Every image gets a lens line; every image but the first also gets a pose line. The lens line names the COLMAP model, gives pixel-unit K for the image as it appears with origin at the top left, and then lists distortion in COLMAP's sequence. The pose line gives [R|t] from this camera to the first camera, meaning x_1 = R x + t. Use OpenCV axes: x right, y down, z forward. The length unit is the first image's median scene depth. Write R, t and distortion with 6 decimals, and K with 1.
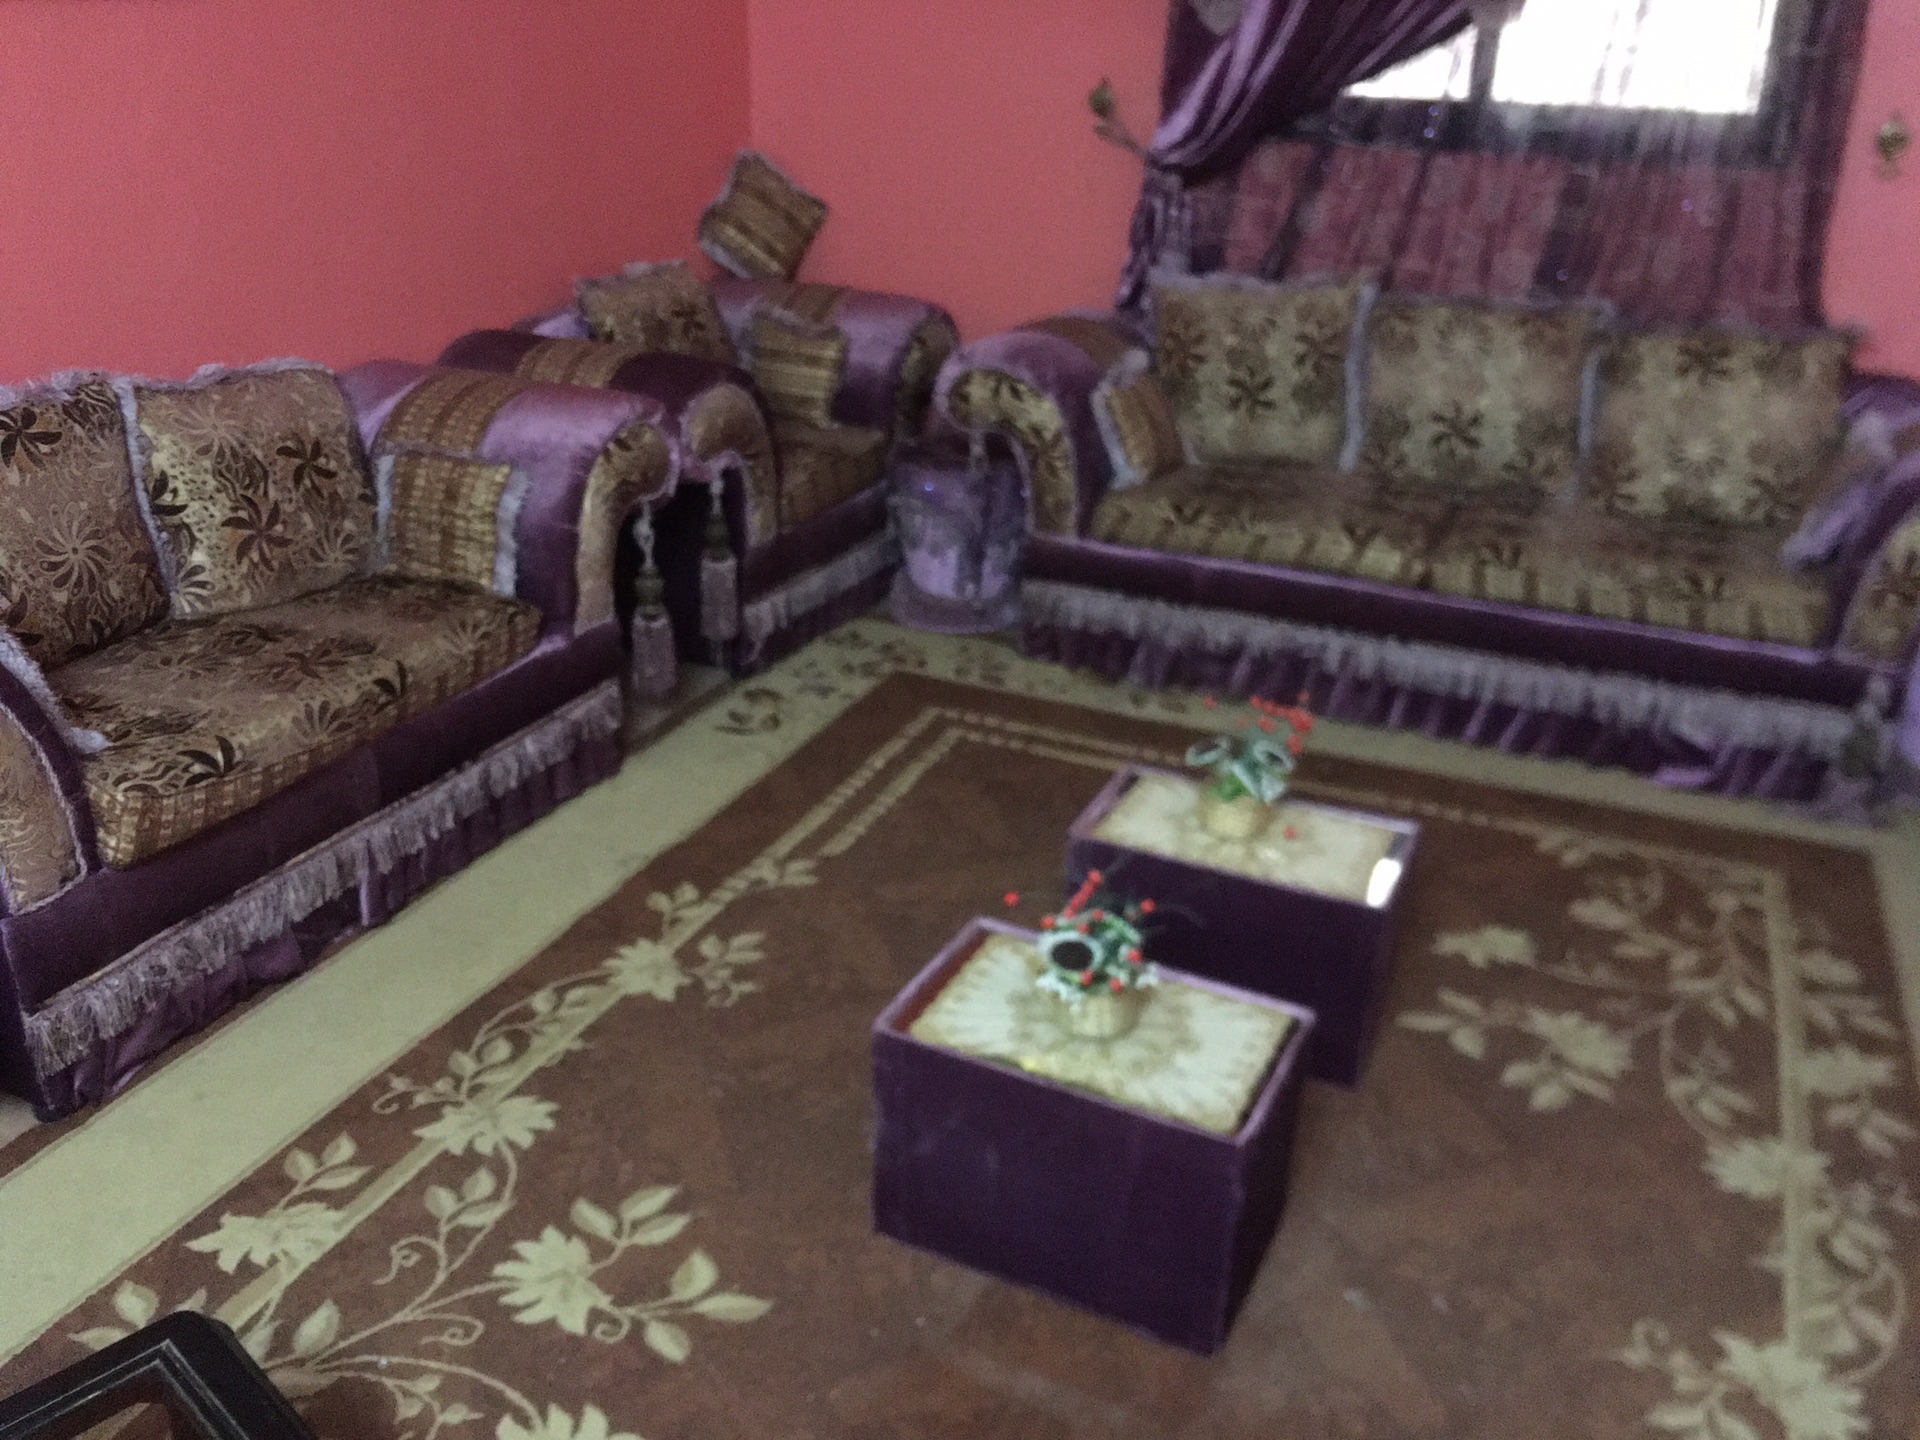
lens RADIAL K [[1625.1, 0, 914.2], [0, 1625.1, 707.3], [0, 0, 1]] dist [0.077387, -0.140895]
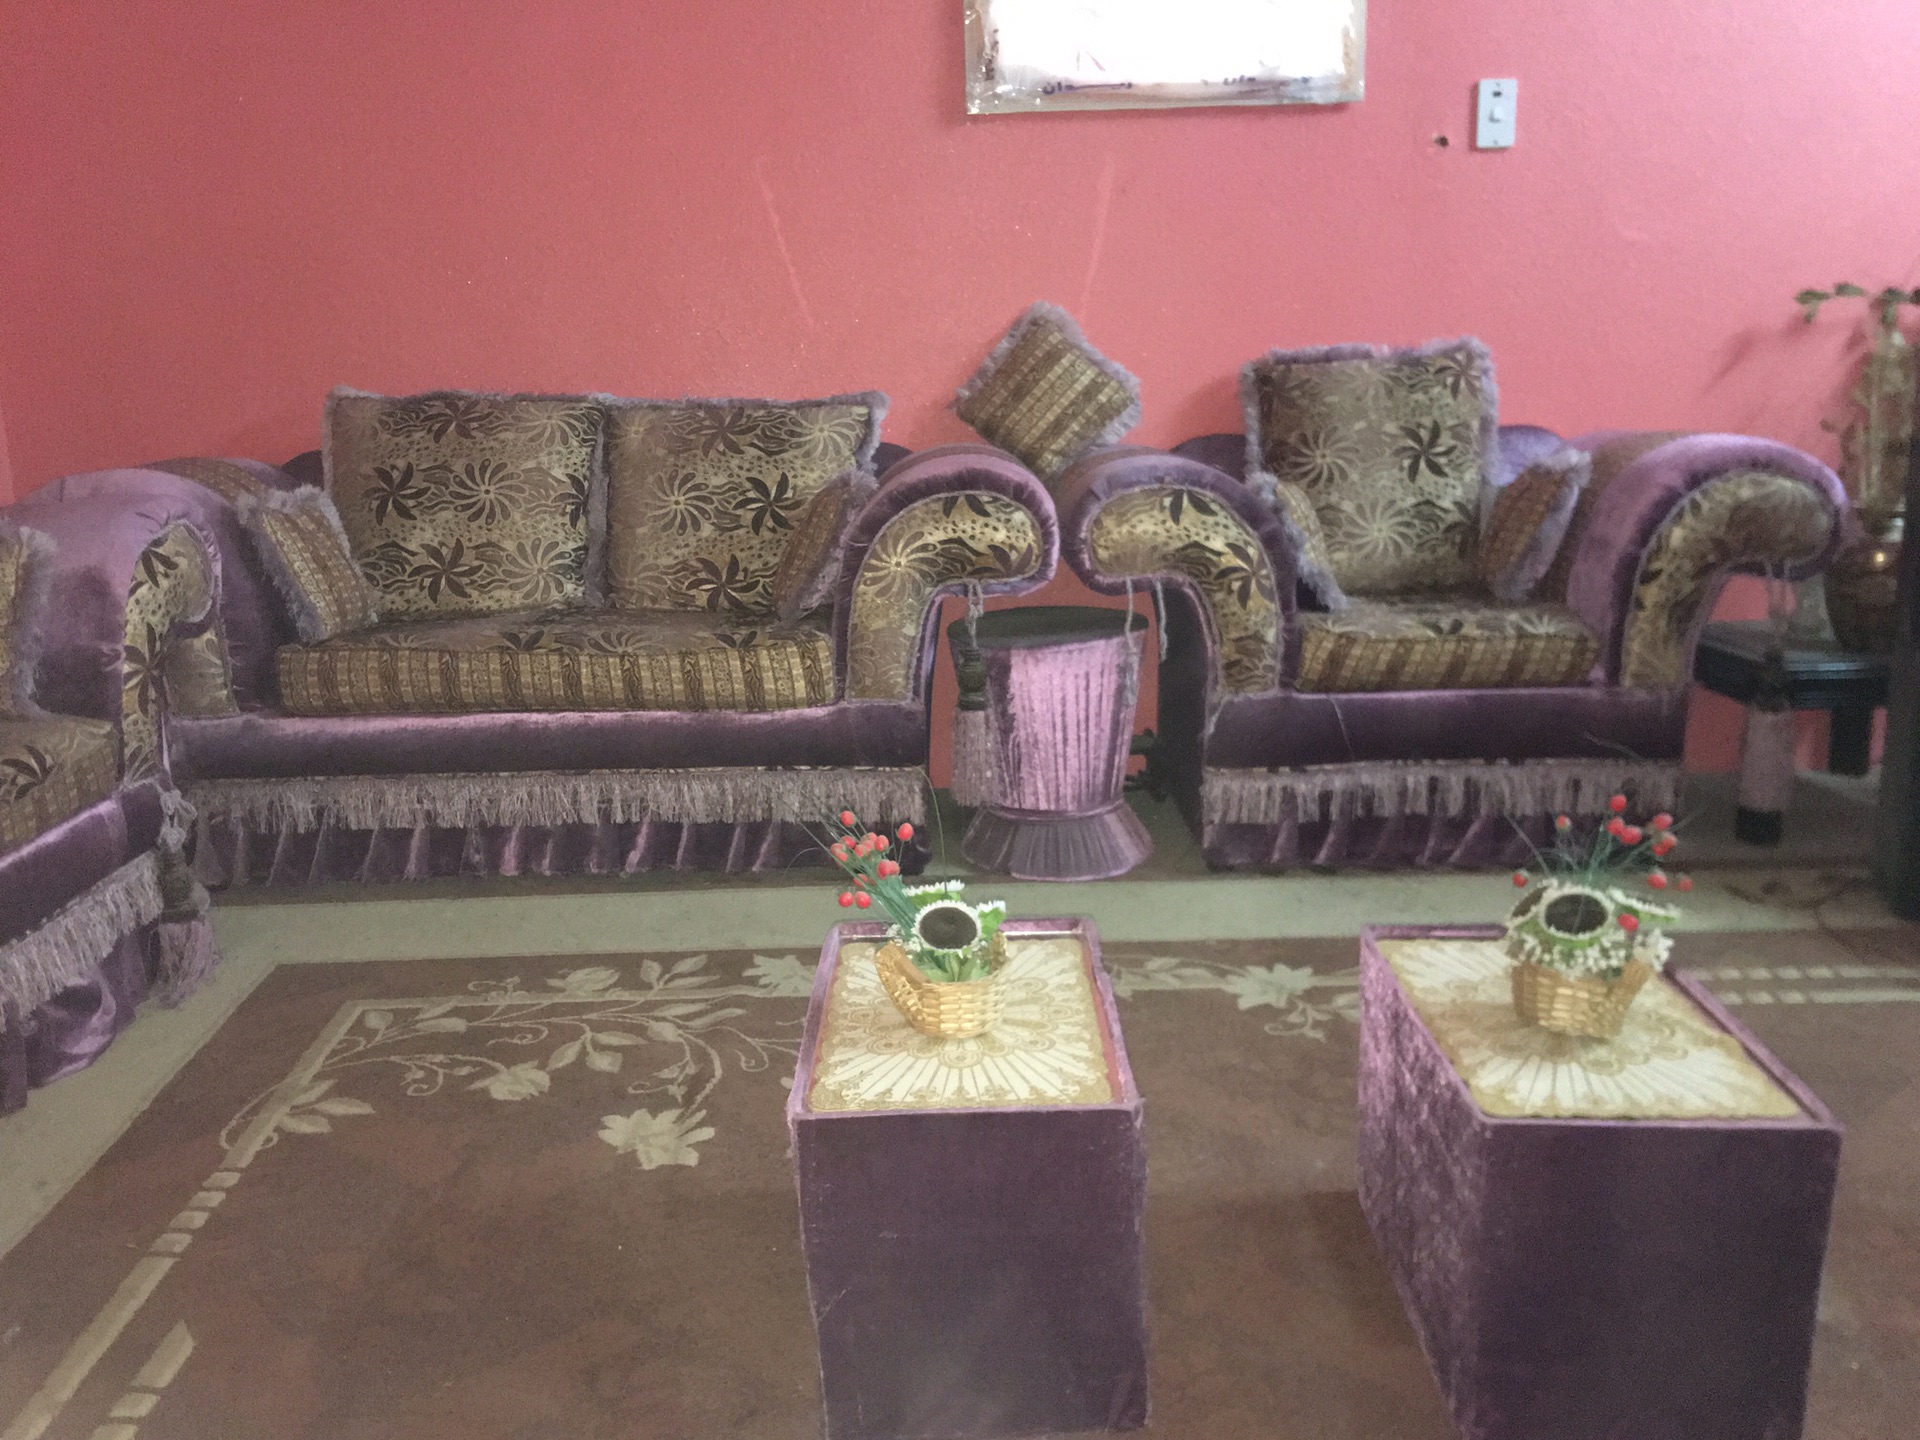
lens RADIAL K [[1625.1, 0, 914.2], [0, 1625.1, 707.3], [0, 0, 1]] dist [0.077387, -0.140895]
pose [[-0.420576, -0.211079, 0.882361, -0.251155], [0.366108, 0.850372, 0.377931, -0.207806], [-0.830109, 0.481989, -0.280369, 0.841876]]
